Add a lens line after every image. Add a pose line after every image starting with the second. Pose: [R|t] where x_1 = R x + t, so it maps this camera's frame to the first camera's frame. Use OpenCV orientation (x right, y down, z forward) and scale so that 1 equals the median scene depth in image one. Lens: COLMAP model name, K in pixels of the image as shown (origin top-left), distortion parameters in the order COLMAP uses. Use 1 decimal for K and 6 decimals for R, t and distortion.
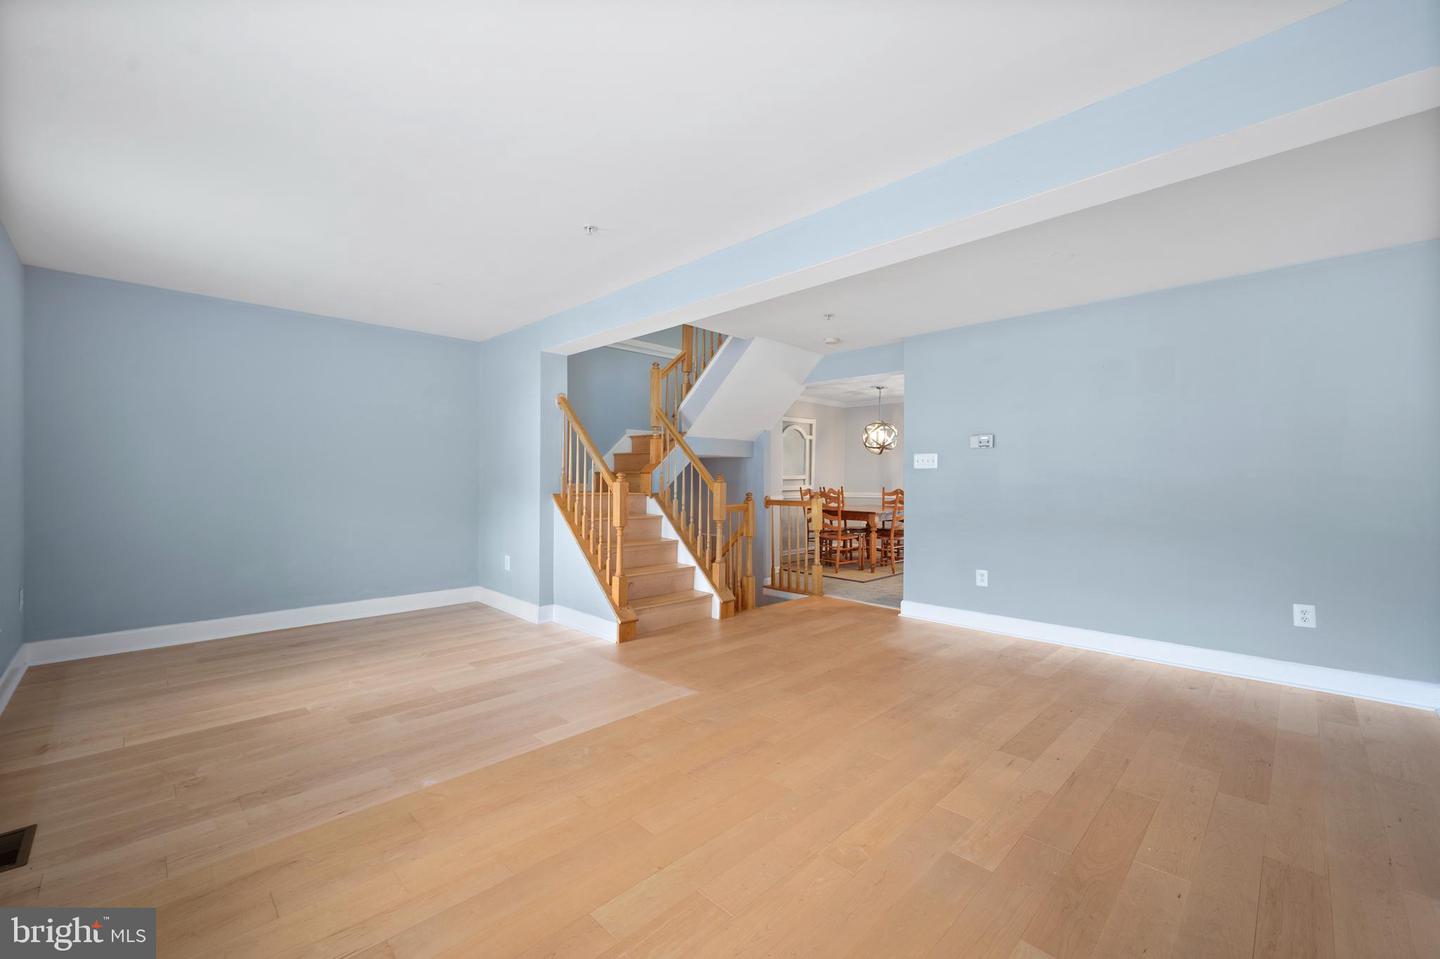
lens RADIAL K [[571.6, 0, 702.0], [0, 571.6, 468.6], [0, 0, 1]] dist [0.000049, 0.000027]
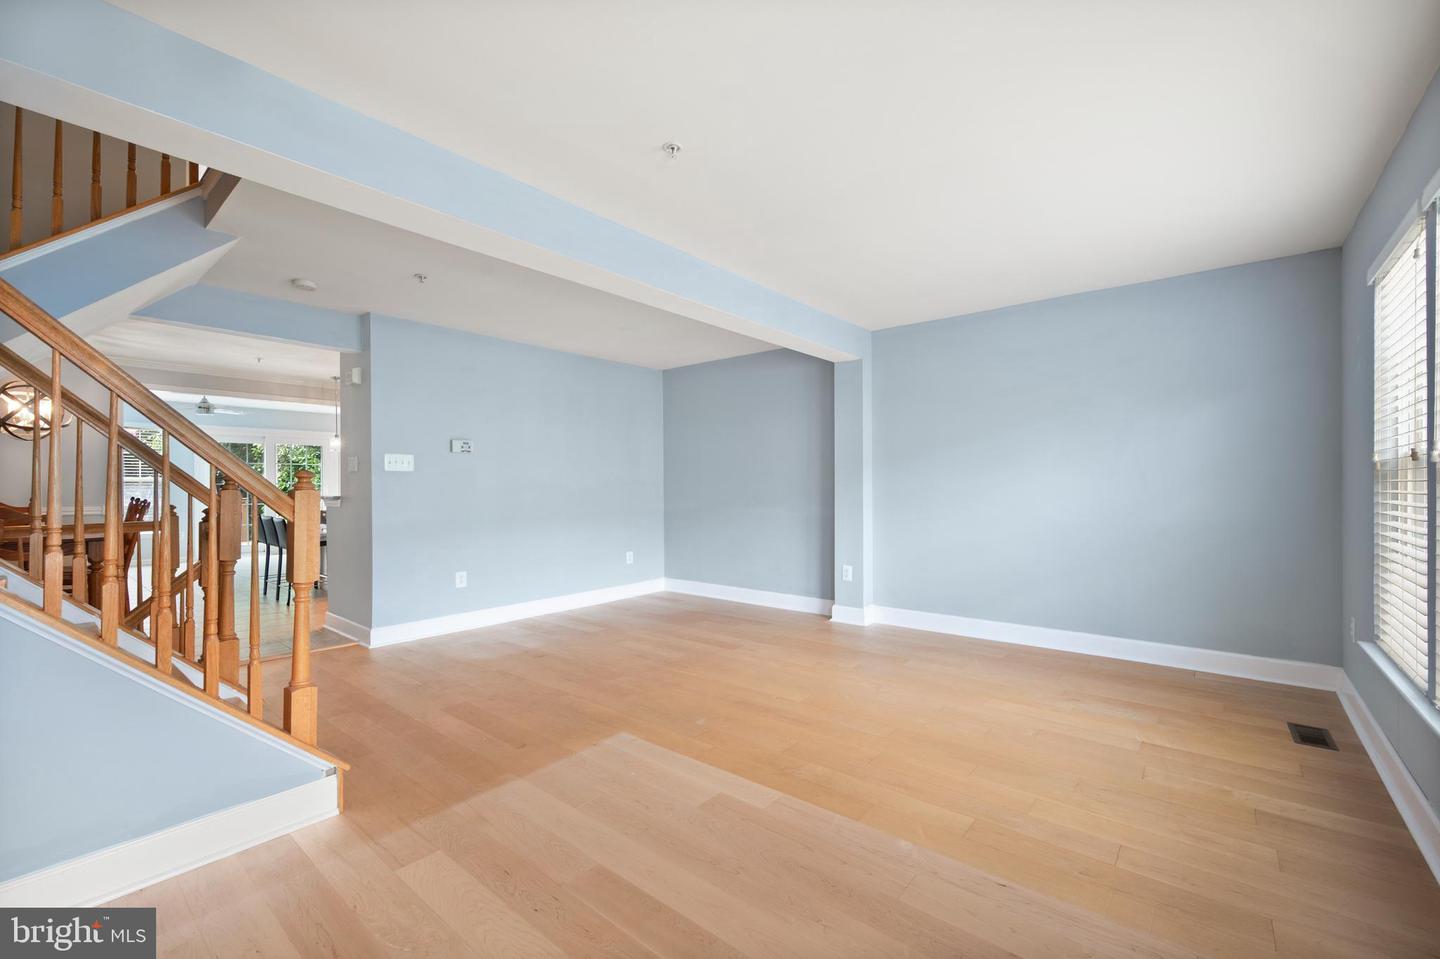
lens RADIAL K [[598.9, 0, 720.3], [0, 598.9, 475.5], [0, 0, 1]] dist [0.000357, 0.000325]
pose [[-0.093234, 0.011978, 0.995572, -0.625164], [-0.014091, 0.999812, -0.013349, 0.012981], [-0.995545, -0.015273, -0.093047, 0.643647]]
